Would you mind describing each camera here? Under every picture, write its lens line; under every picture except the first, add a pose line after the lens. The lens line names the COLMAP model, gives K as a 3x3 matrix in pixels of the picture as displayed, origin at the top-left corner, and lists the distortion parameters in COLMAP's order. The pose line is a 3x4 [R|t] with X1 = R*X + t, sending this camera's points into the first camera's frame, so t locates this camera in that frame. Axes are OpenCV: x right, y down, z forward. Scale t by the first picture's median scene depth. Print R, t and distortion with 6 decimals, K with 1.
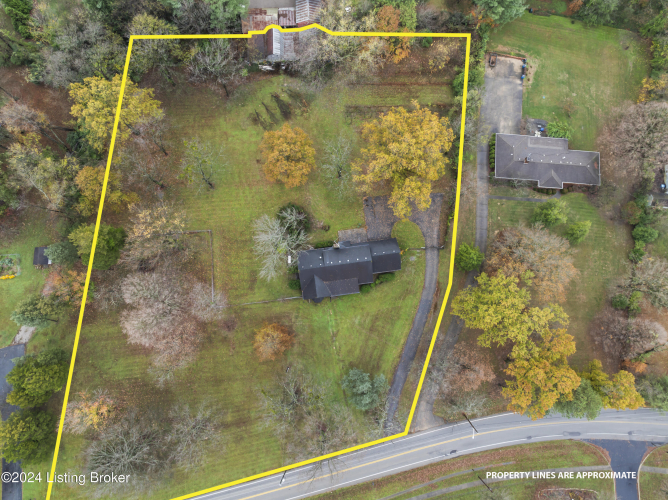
lens RADIAL K [[564.0, 0, 334.0], [0, 564.0, 250.0], [0, 0, 1]] dist [-0.083837, 0.057677]
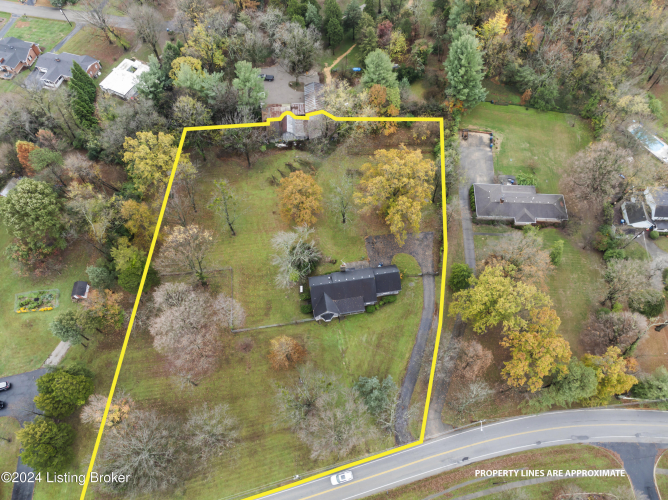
lens RADIAL K [[564.0, 0, 334.0], [0, 564.0, 250.0], [0, 0, 1]] dist [-0.083837, 0.057677]
pose [[0.999640, -0.026838, 0.000559, -0.012999], [0.025301, 0.934999, -0.353748, 0.344156], [0.008971, 0.353635, 0.935341, -0.073472]]
